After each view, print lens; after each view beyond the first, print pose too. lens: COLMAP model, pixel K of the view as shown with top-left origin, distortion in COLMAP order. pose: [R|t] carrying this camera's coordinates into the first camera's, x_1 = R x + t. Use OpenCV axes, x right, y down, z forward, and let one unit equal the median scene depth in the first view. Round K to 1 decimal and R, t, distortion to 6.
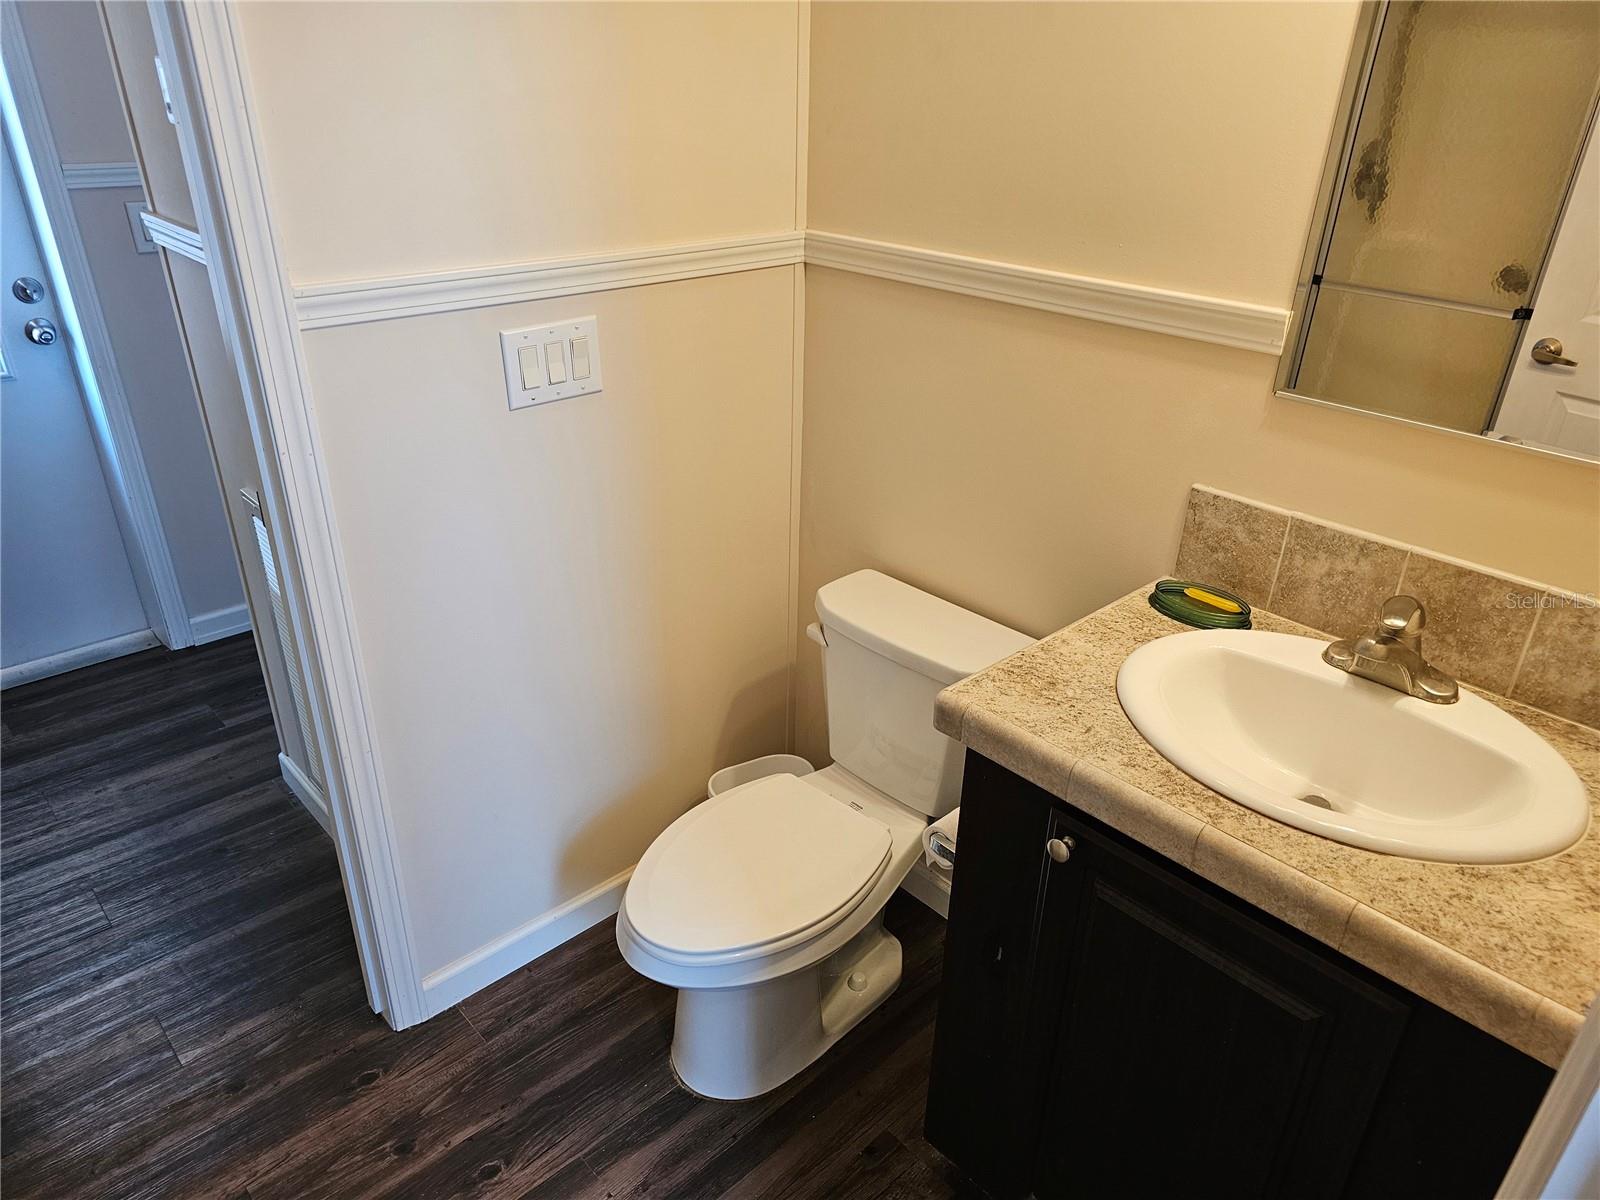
lens RADIAL K [[1068.4, 0, 800.0], [0, 1068.4, 600.0], [0, 0, 1]] dist [0.031875, -0.004726]
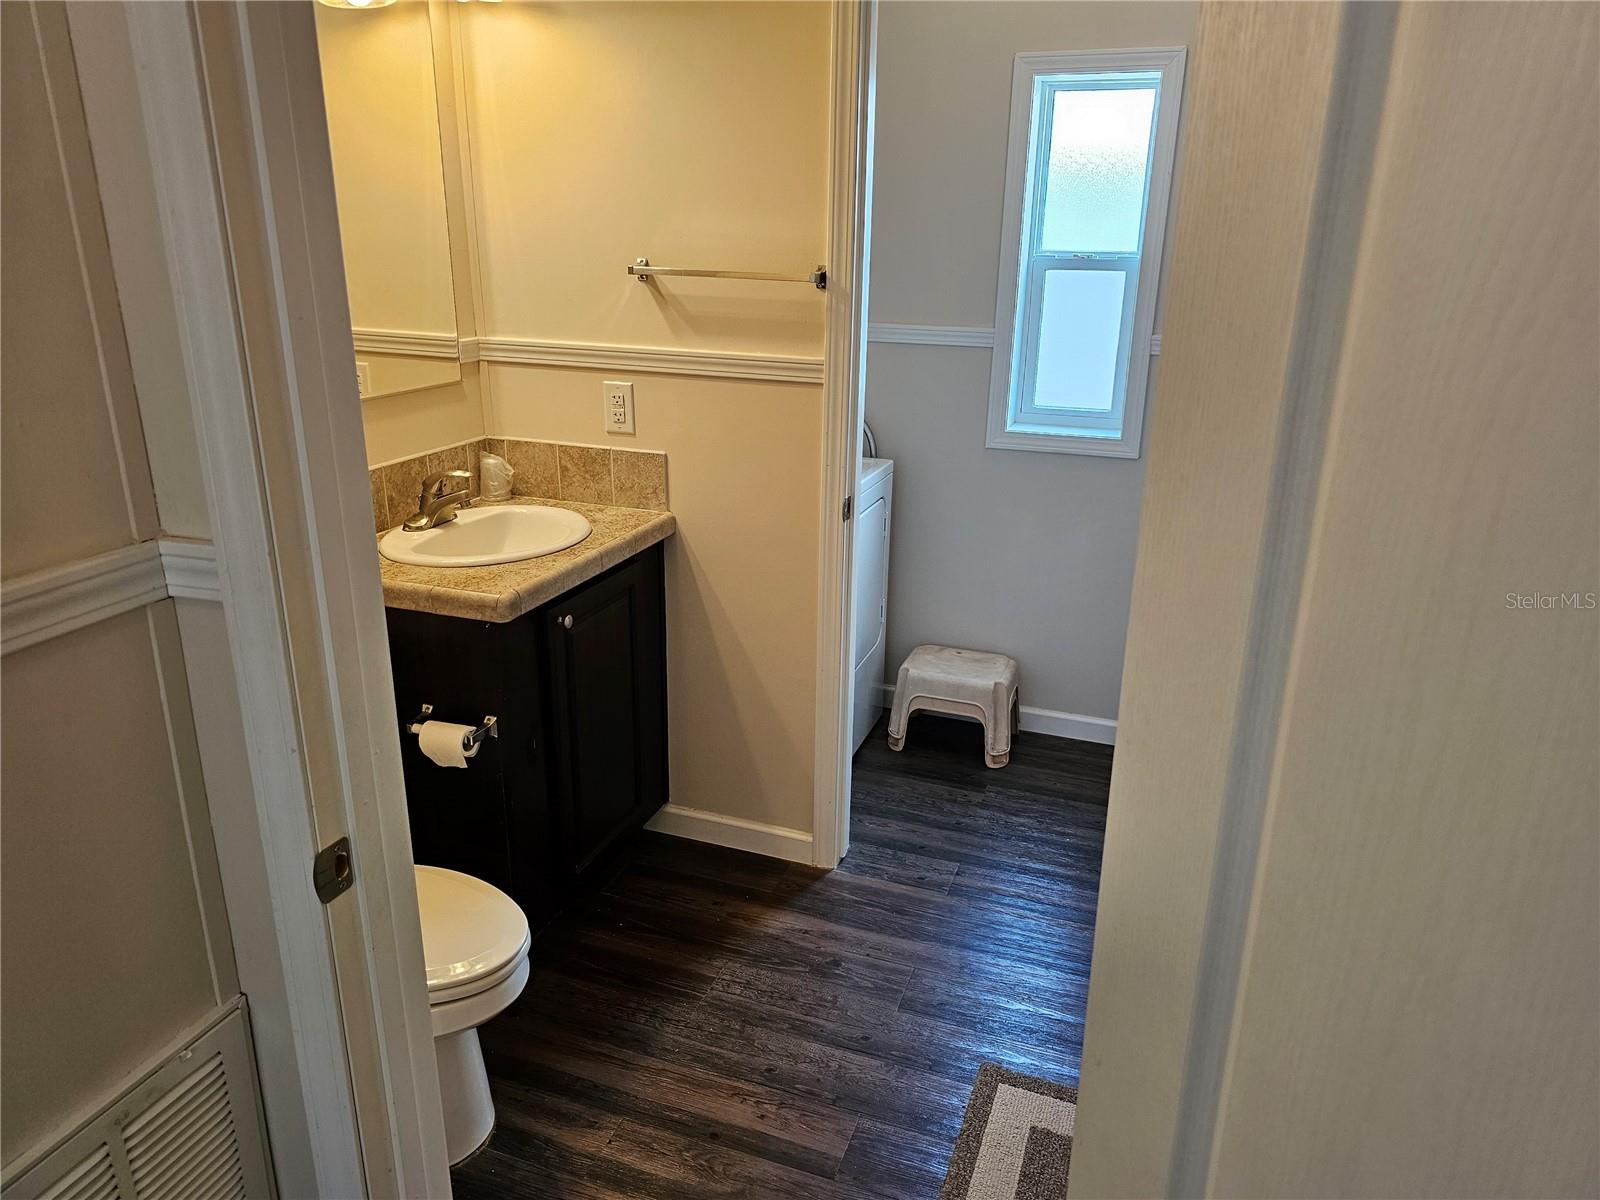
lens RADIAL K [[1068.4, 0, 800.0], [0, 1068.4, 600.0], [0, 0, 1]] dist [0.031875, -0.004726]
pose [[-0.445697, -0.321491, 0.835463, -1.435449], [0.377999, 0.778412, 0.501190, -0.556414], [-0.811462, 0.539183, -0.225413, 1.067061]]
